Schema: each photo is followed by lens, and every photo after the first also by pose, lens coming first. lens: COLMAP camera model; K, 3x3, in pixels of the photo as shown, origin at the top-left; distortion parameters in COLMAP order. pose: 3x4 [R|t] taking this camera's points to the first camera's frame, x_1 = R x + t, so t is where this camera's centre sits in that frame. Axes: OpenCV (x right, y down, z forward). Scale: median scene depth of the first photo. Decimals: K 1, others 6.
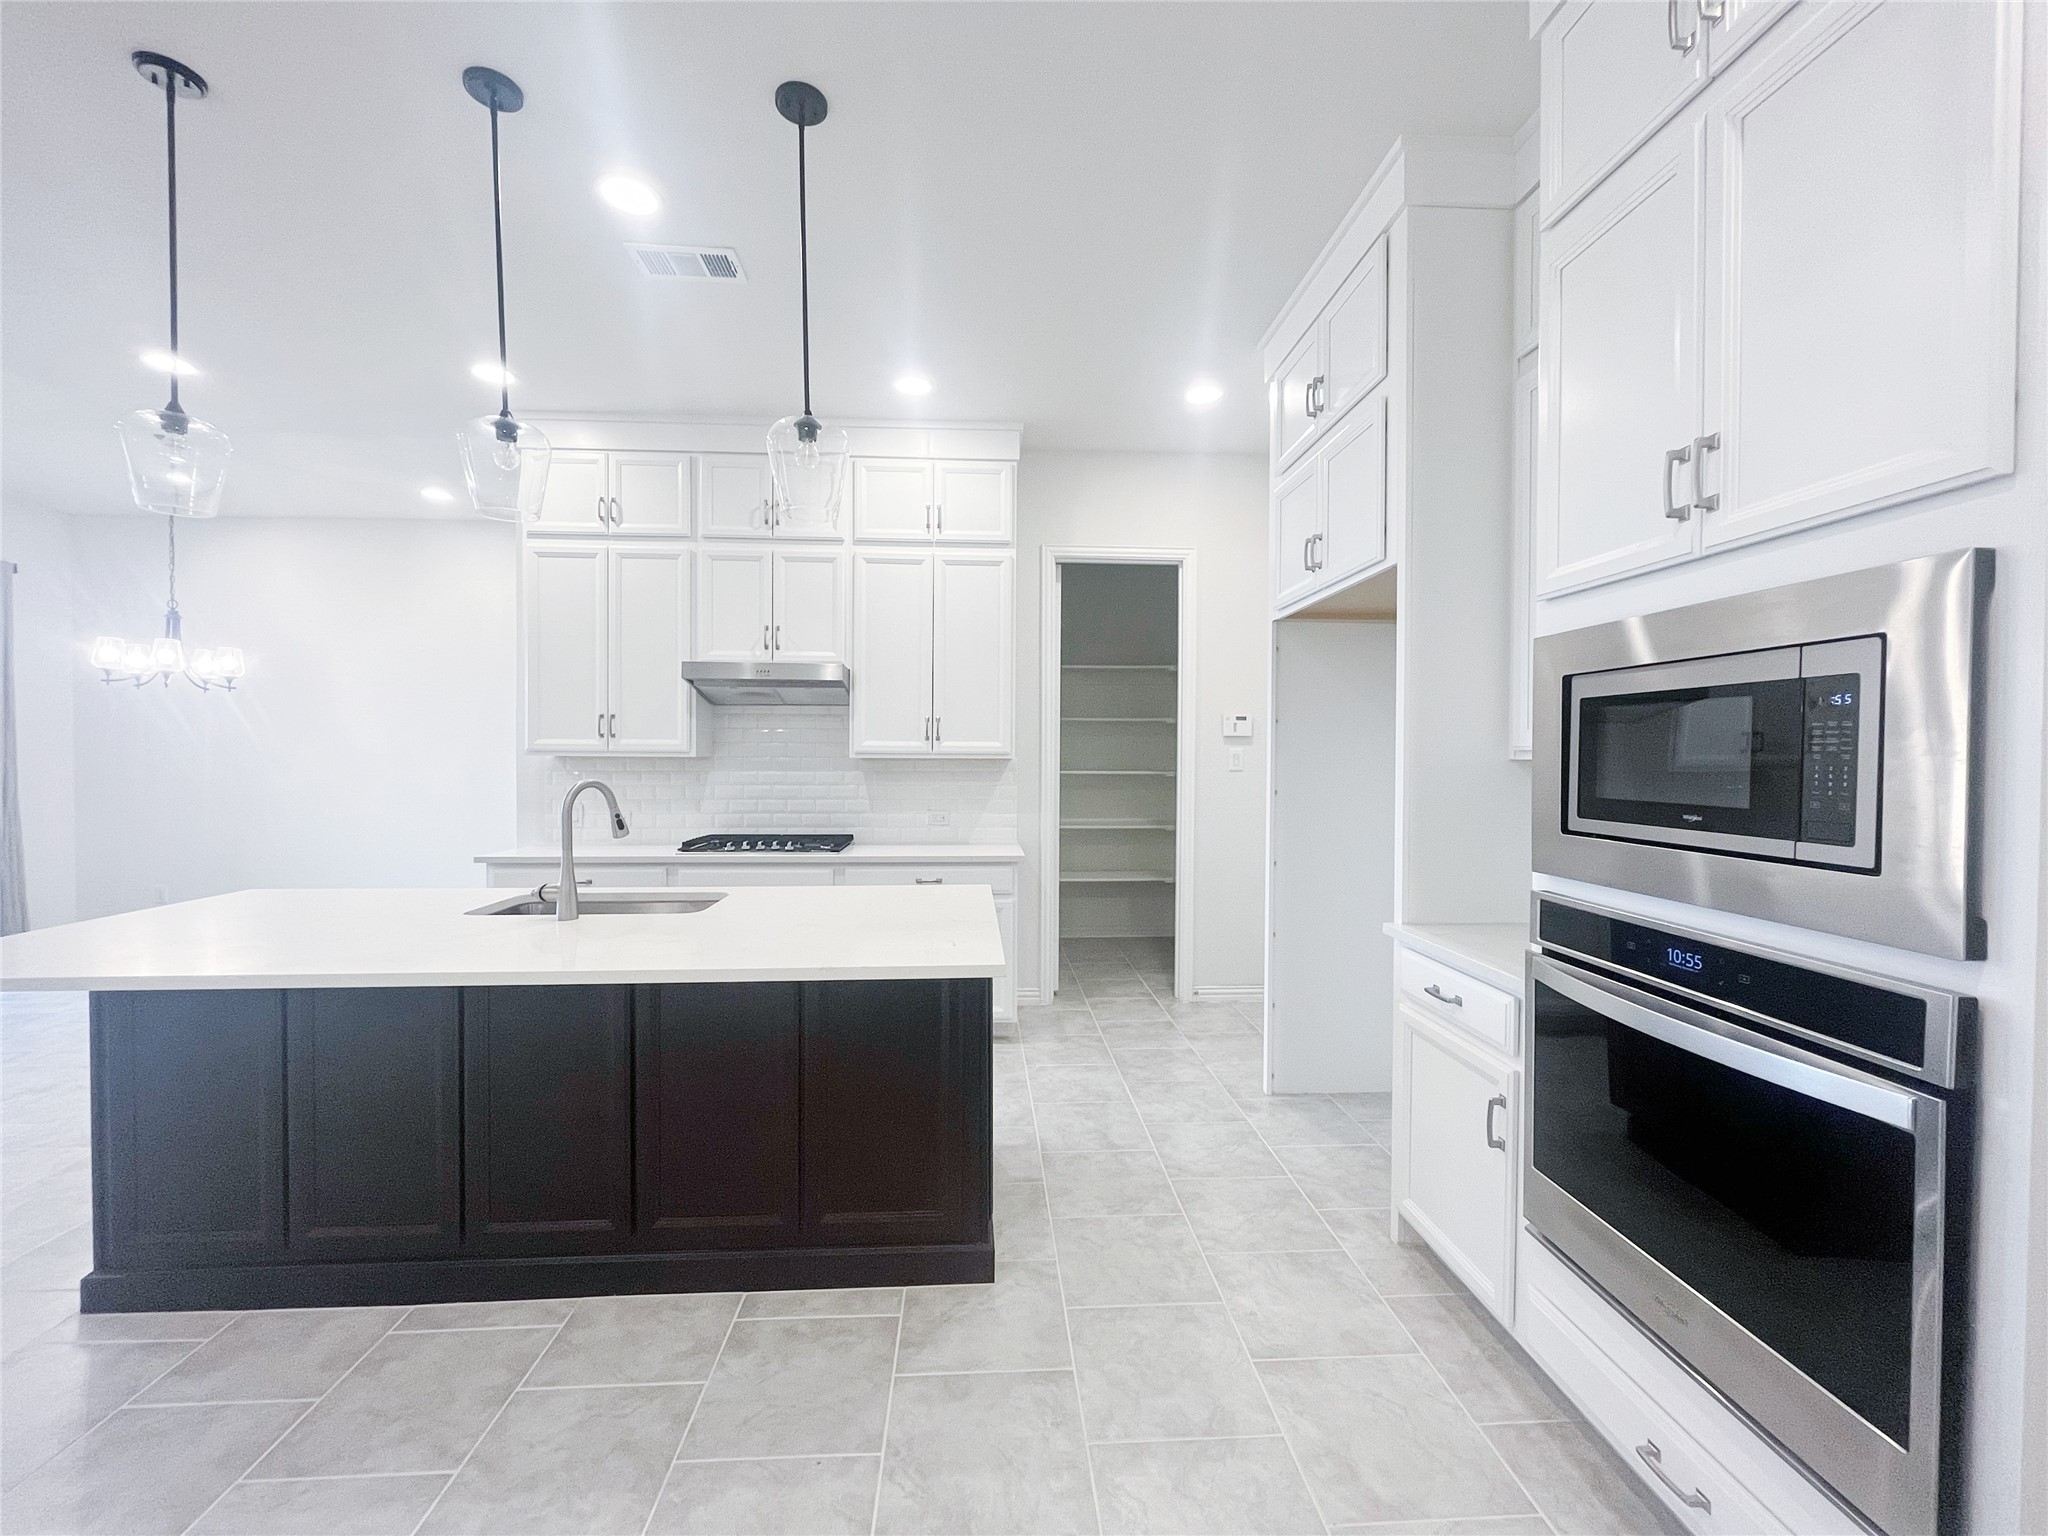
lens RADIAL K [[826.4, 0, 1022.9], [0, 826.4, 769.2], [0, 0, 1]] dist [-0.002915, 0.000065]
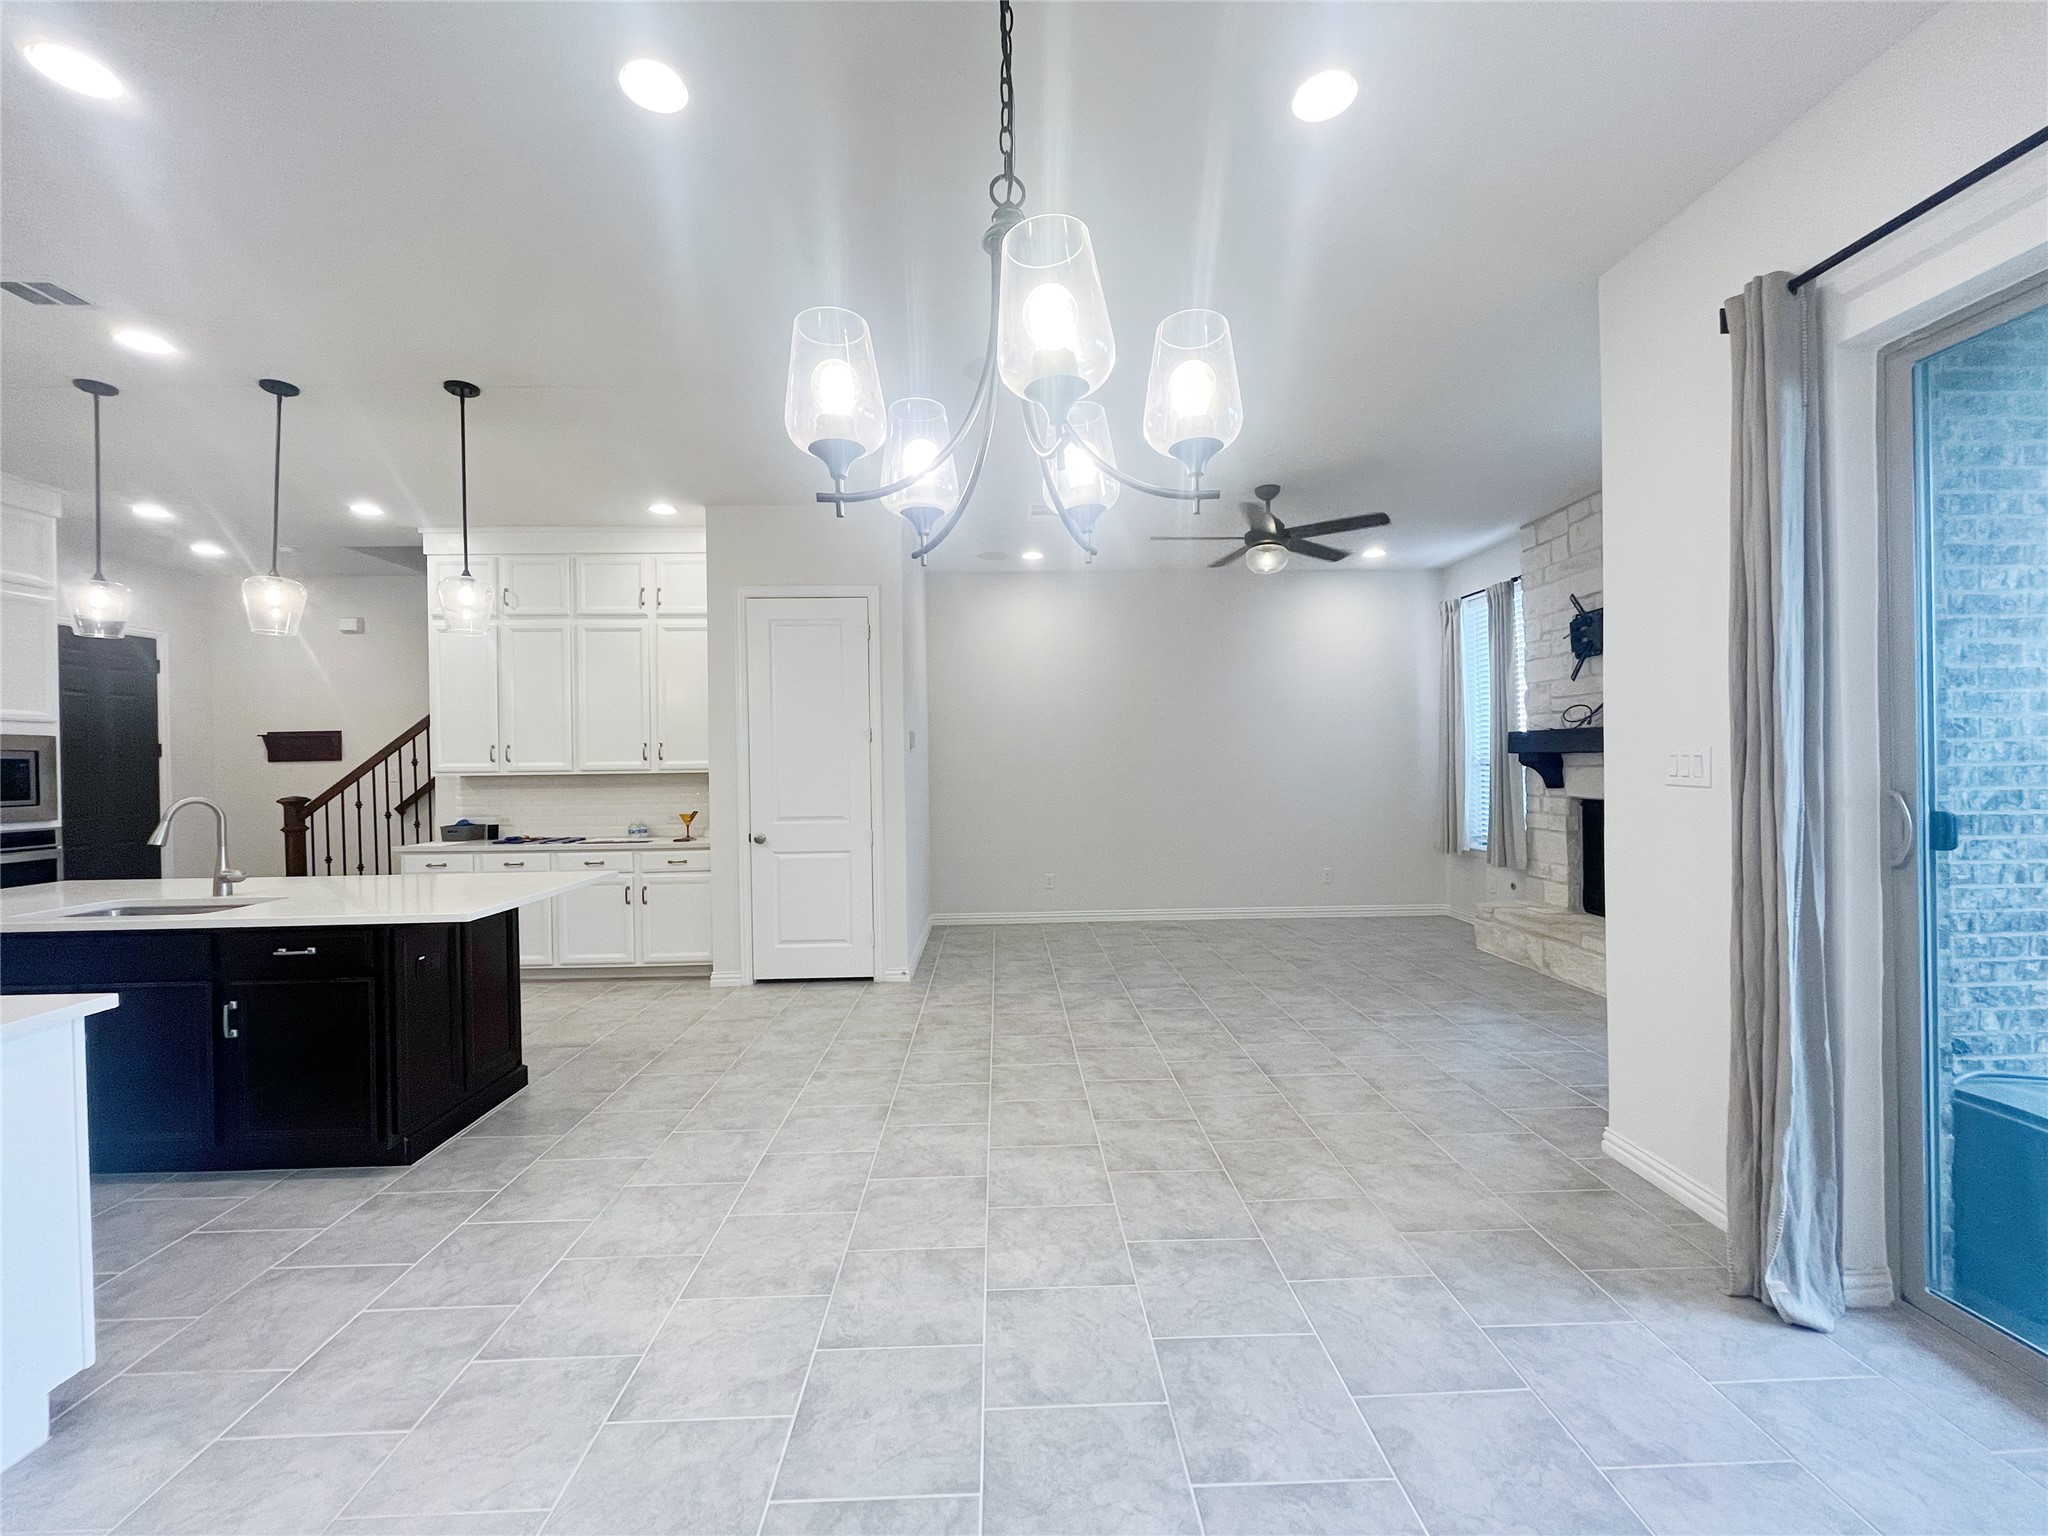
lens RADIAL K [[826.4, 0, 1022.6], [0, 826.4, 767.3], [0, 0, 1]] dist [-0.002915, 0.000065]
pose [[-0.999531, 0.009664, 0.029043, -1.157129], [0.010359, 0.999662, 0.023861, -0.033321], [-0.028803, 0.024151, -0.999293, 1.395141]]
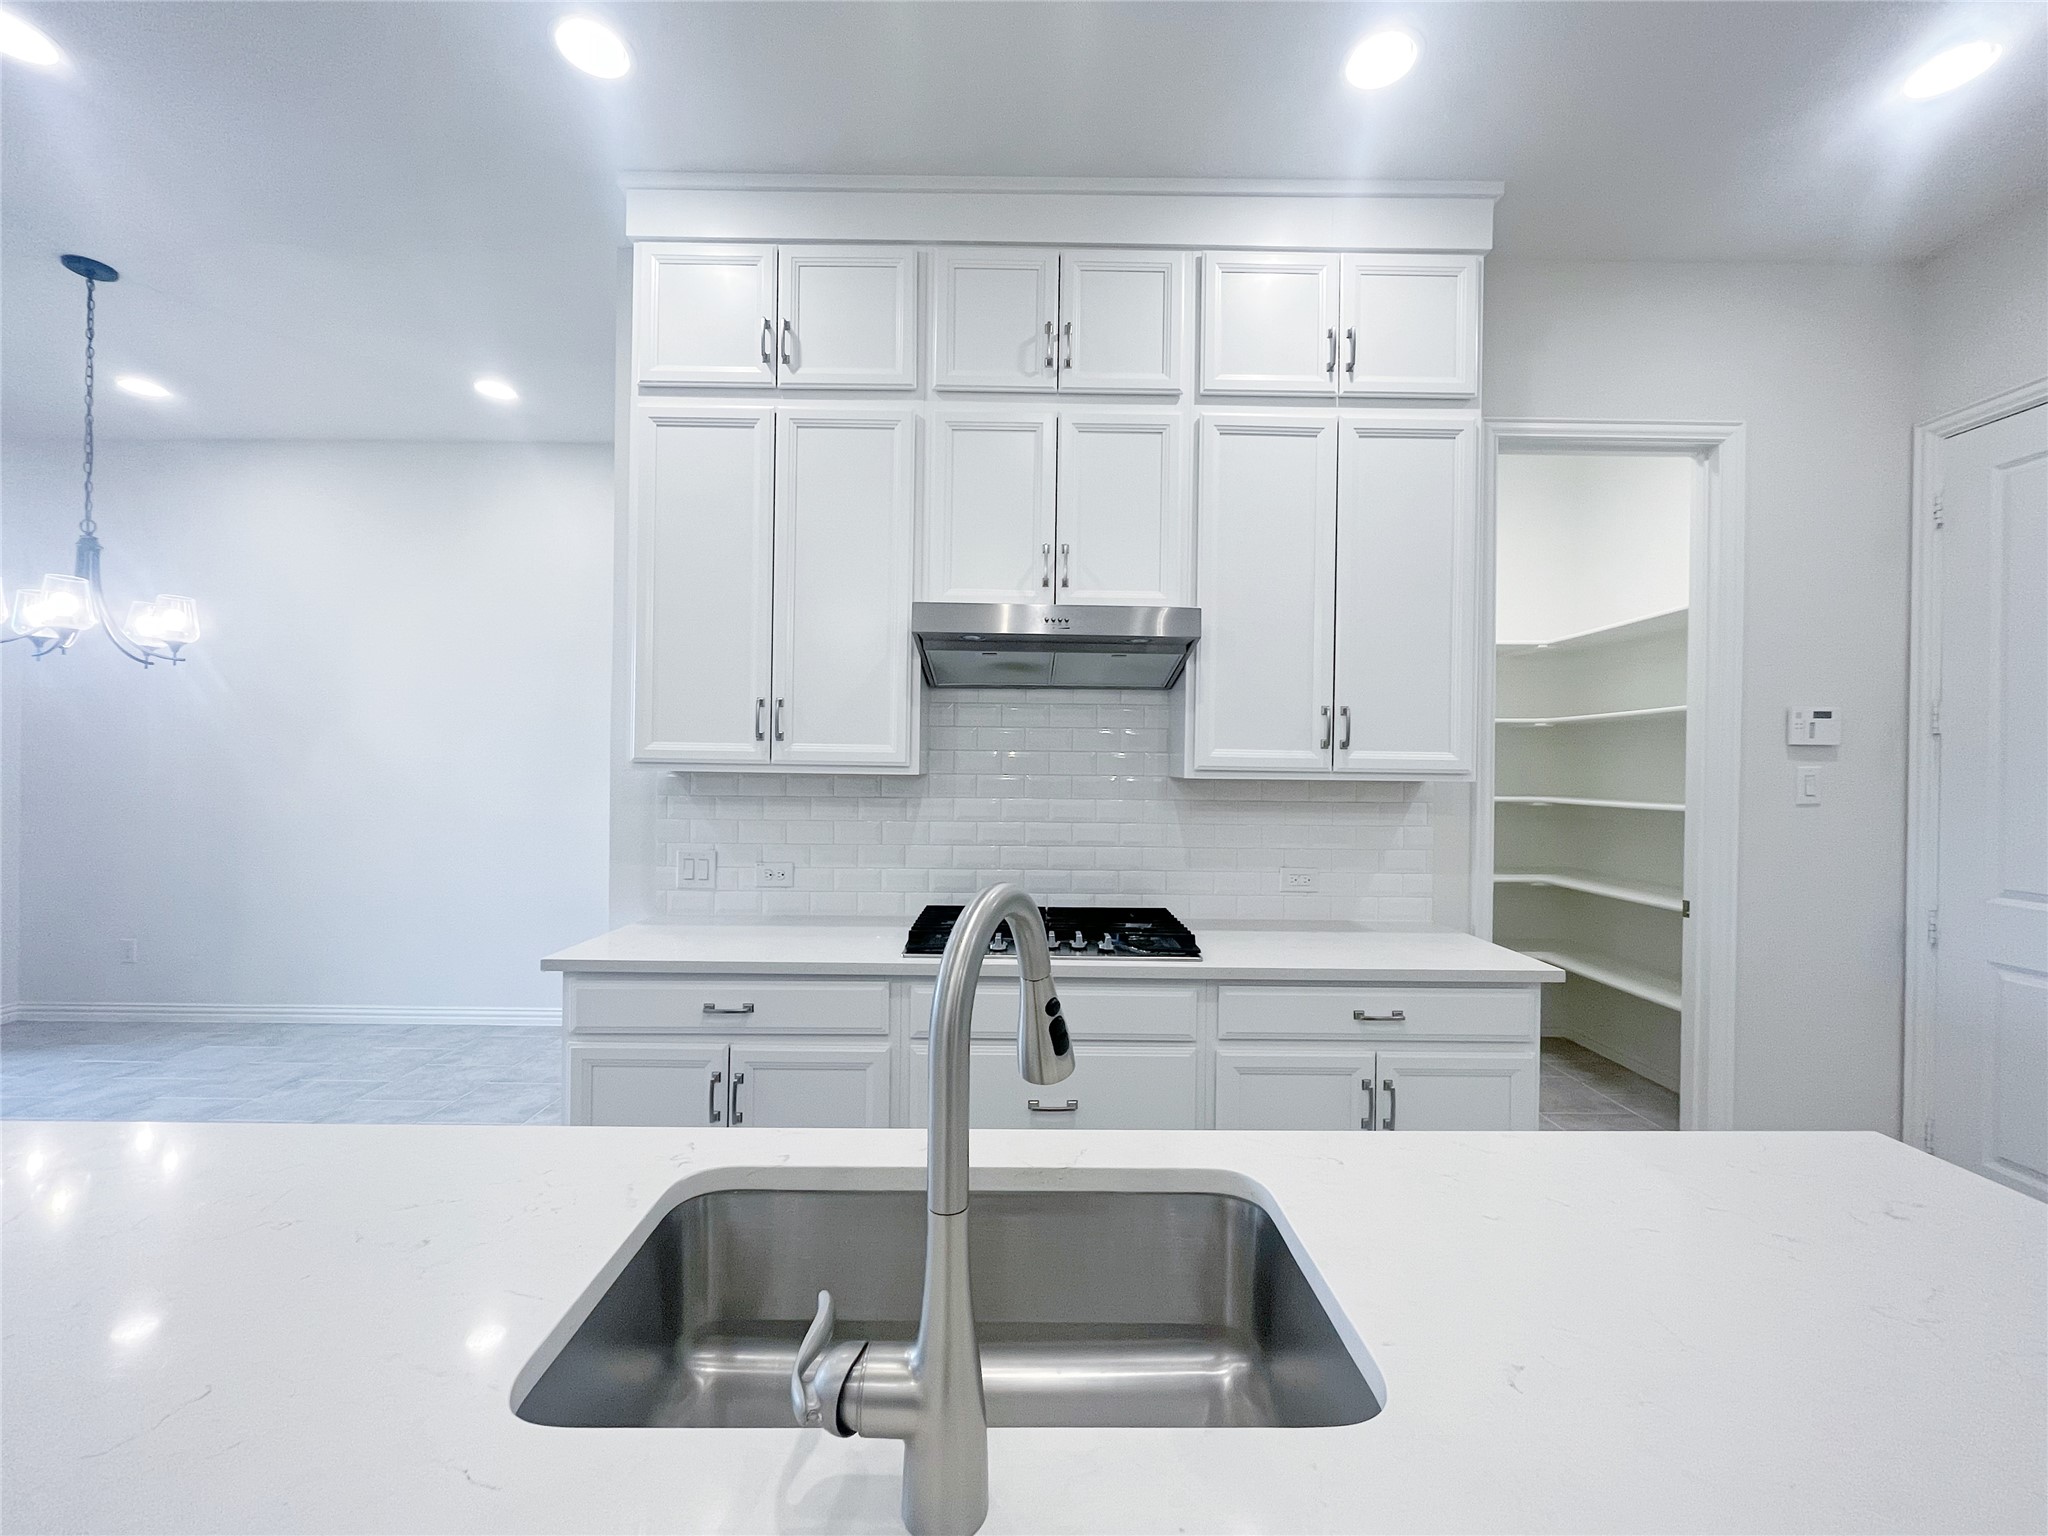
lens RADIAL K [[826.4, 0, 1022.9], [0, 826.4, 767.9], [0, 0, 1]] dist [-0.002915, 0.000065]
pose [[0.998388, 0.008024, -0.056178, -0.306053], [-0.008841, 0.999859, -0.014309, -0.012640], [0.056056, 0.014782, 0.998318, 0.454160]]
